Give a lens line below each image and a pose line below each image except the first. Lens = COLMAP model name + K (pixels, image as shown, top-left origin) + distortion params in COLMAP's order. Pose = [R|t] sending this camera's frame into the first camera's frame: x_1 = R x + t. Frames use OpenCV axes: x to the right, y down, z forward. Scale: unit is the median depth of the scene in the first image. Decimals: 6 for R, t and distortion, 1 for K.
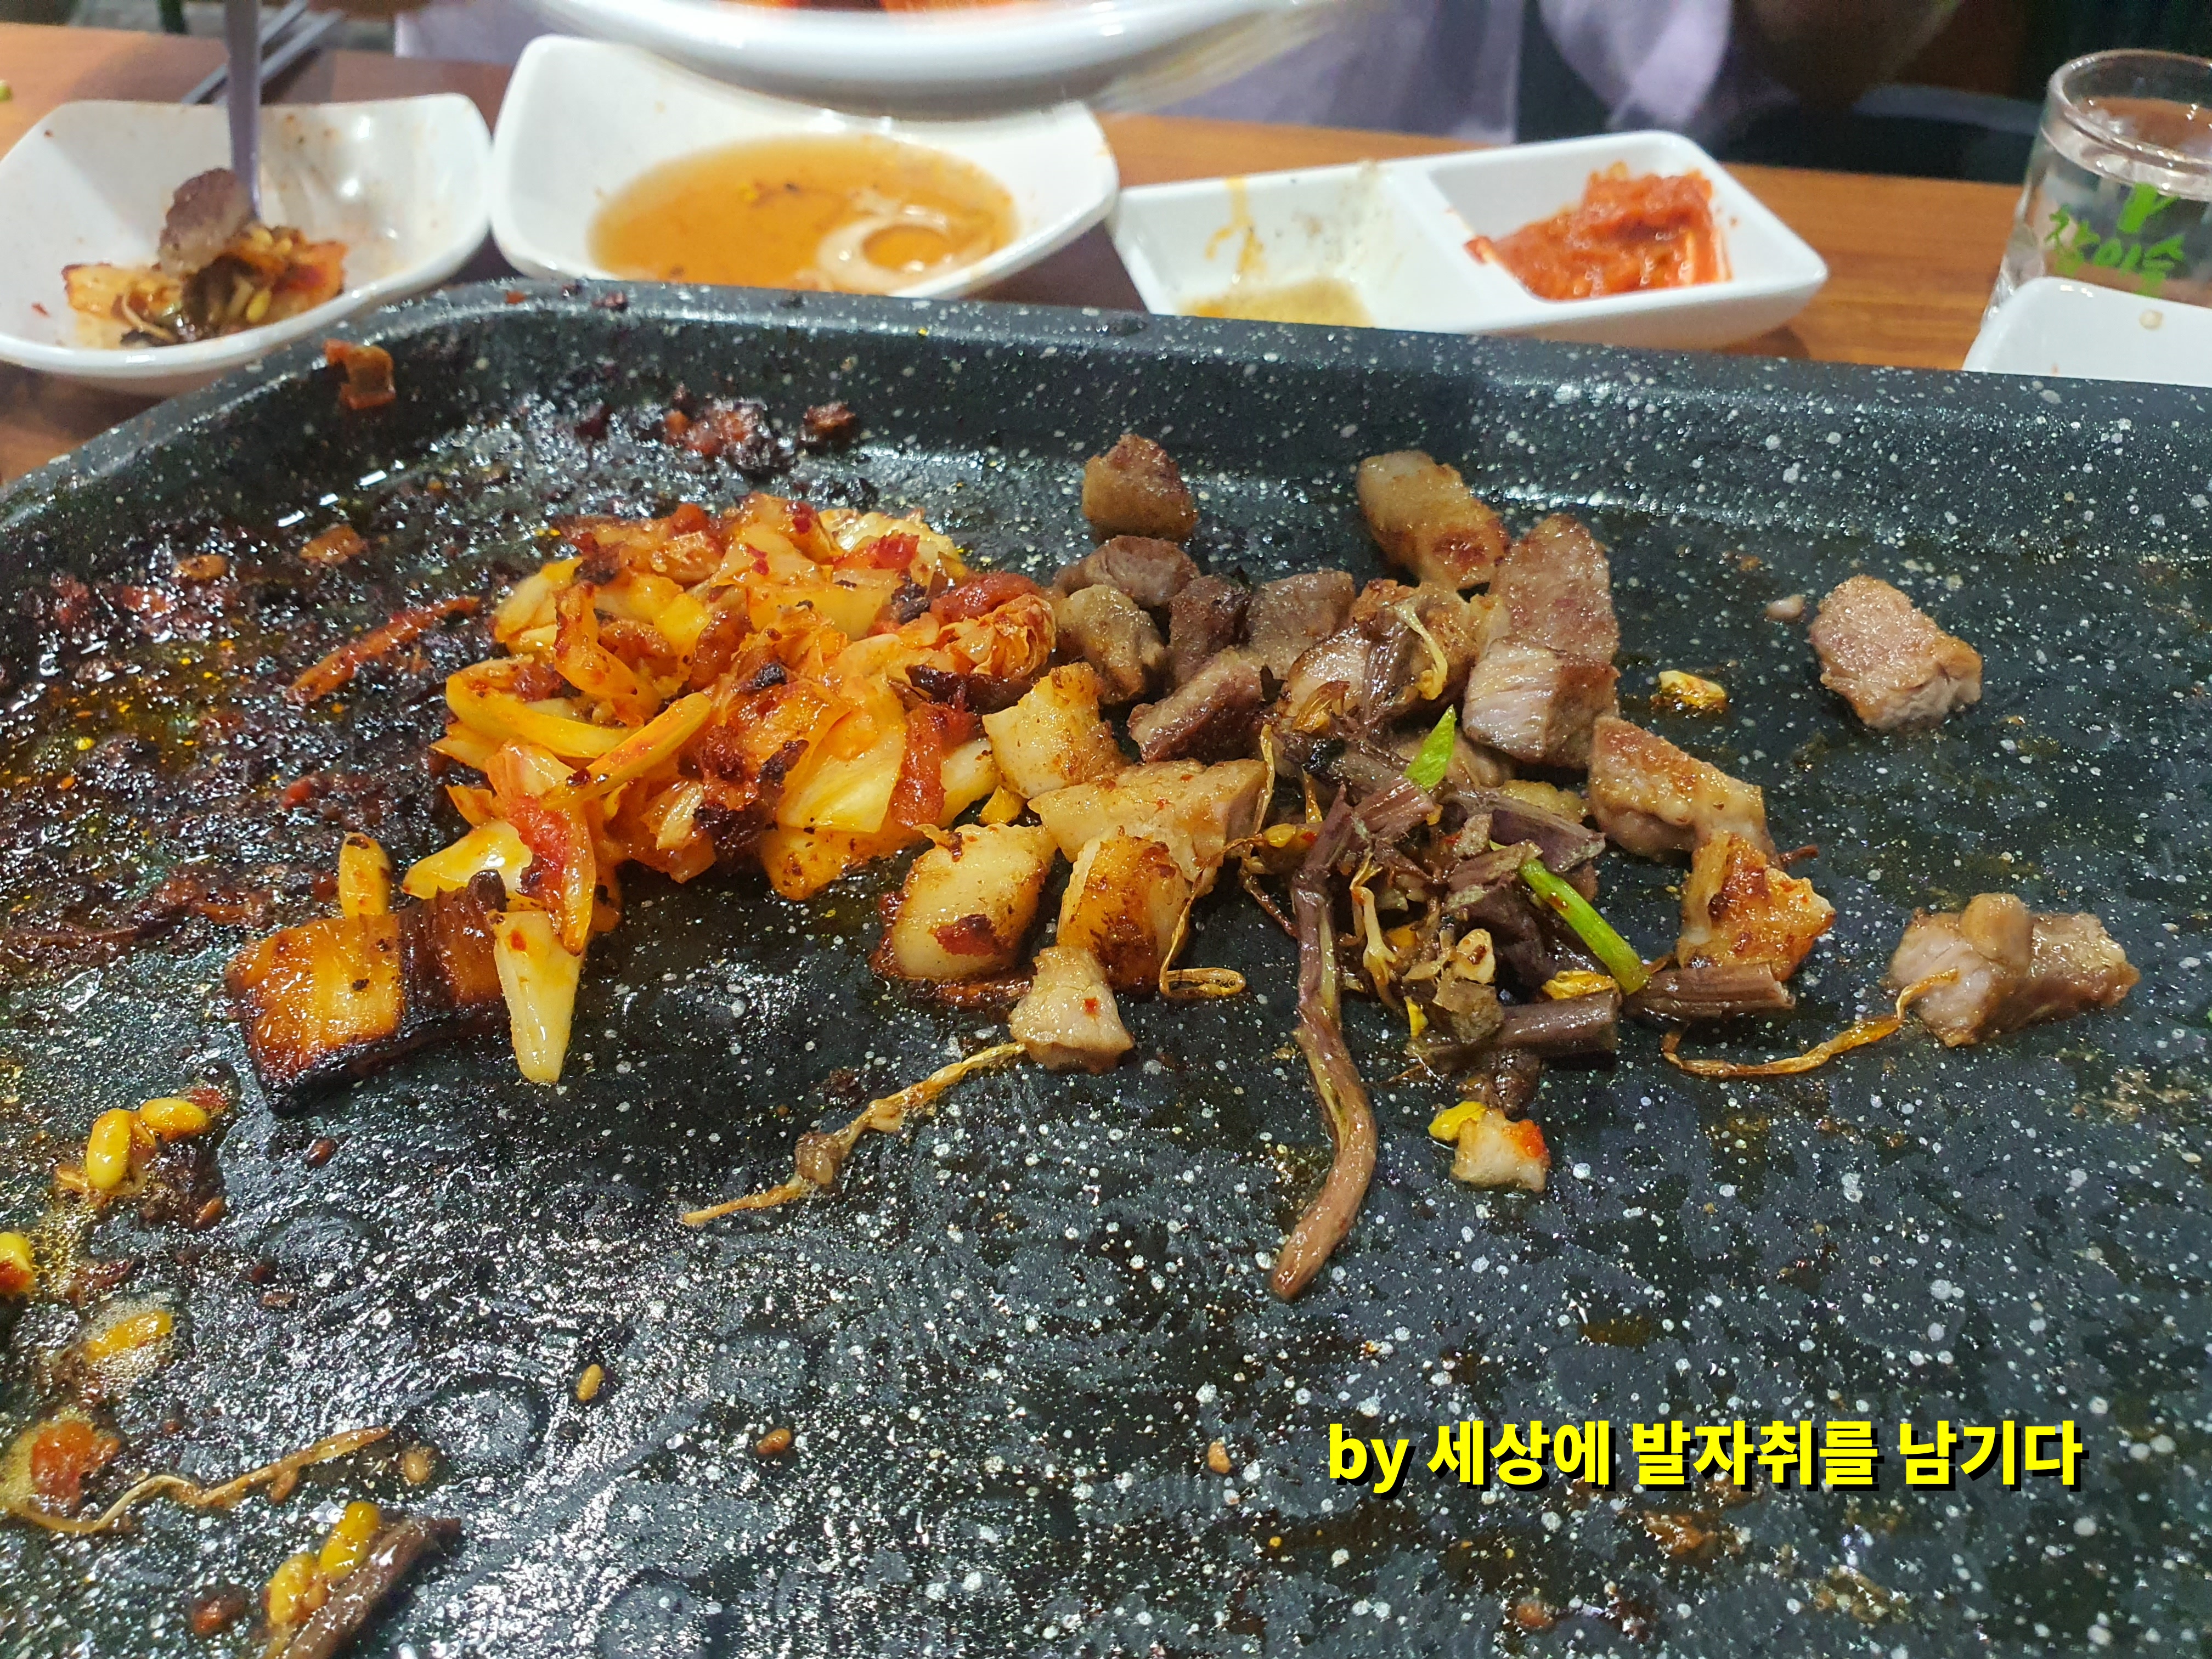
lens RADIAL K [[1835.0, 0, 1077.6], [0, 1835.0, 825.5], [0, 0, 1]] dist [-0.099724, 0.150922]
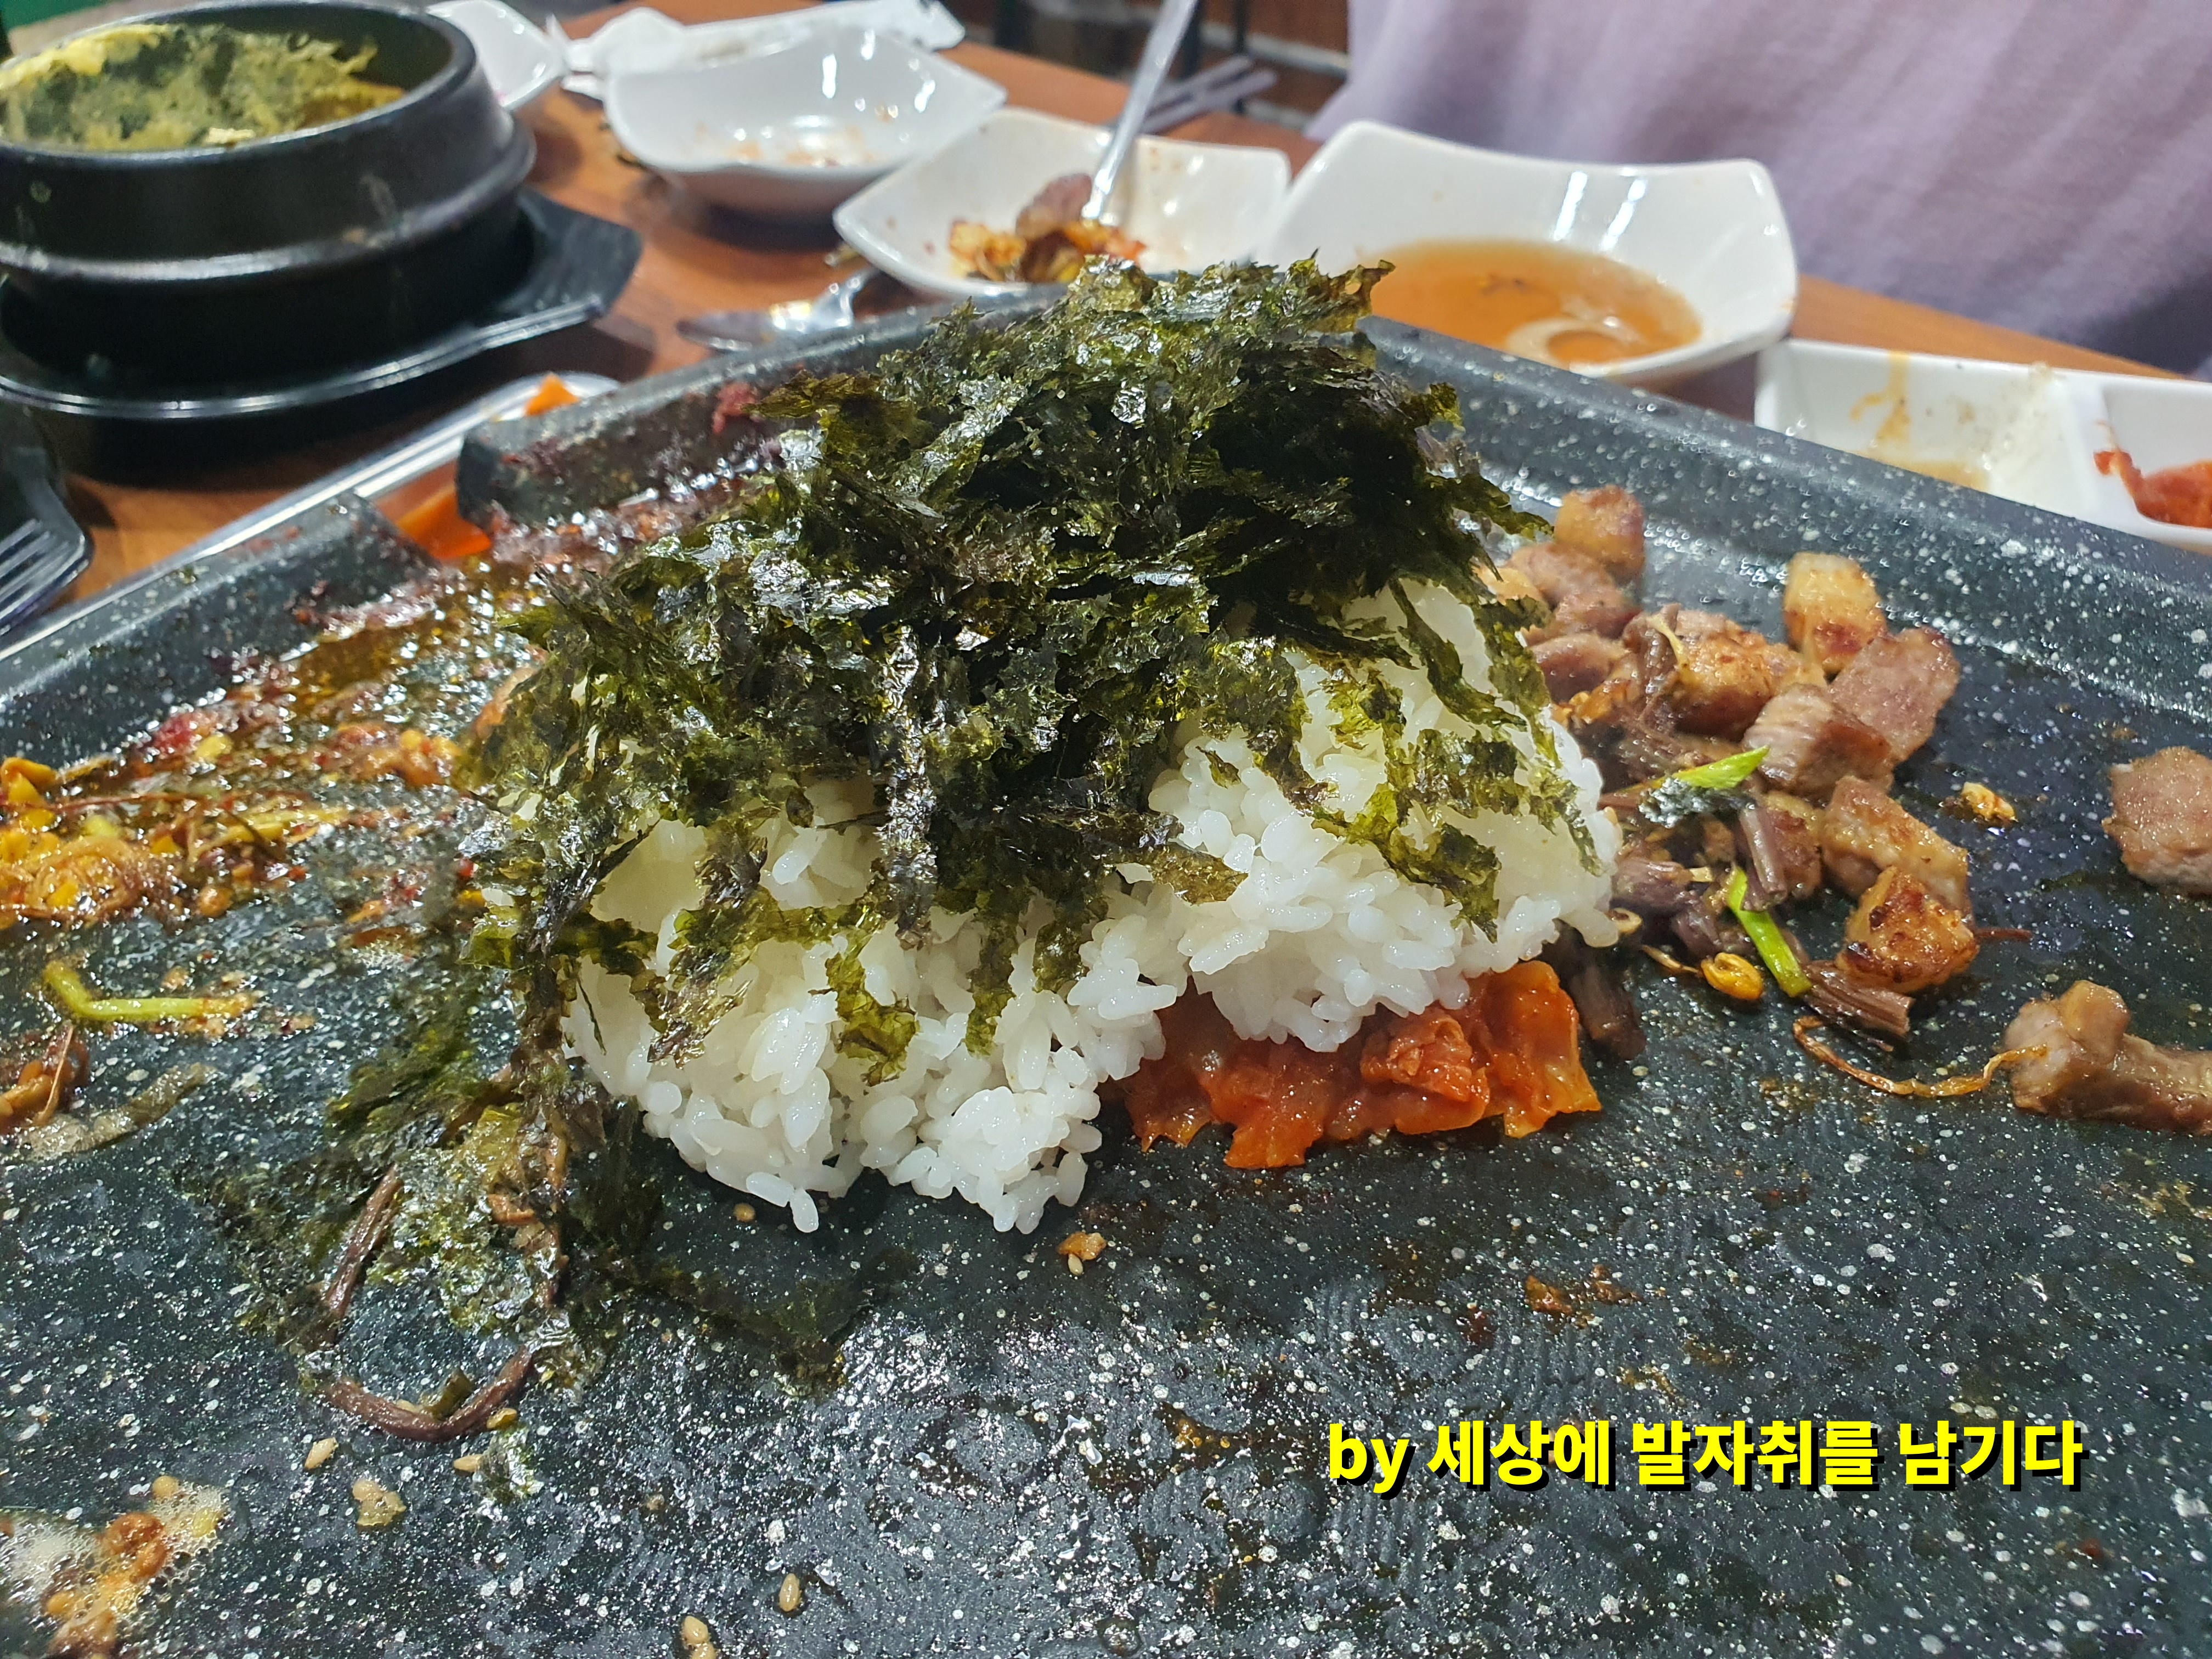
lens RADIAL K [[1811.6, 0, 1032.6], [0, 1811.6, 837.5], [0, 0, 1]] dist [-0.077602, 0.082495]
pose [[0.852803, 0.322982, -0.410378, 0.263750], [-0.348458, 0.937227, 0.013503, 0.119755], [0.388979, 0.131484, 0.911816, -0.194465]]
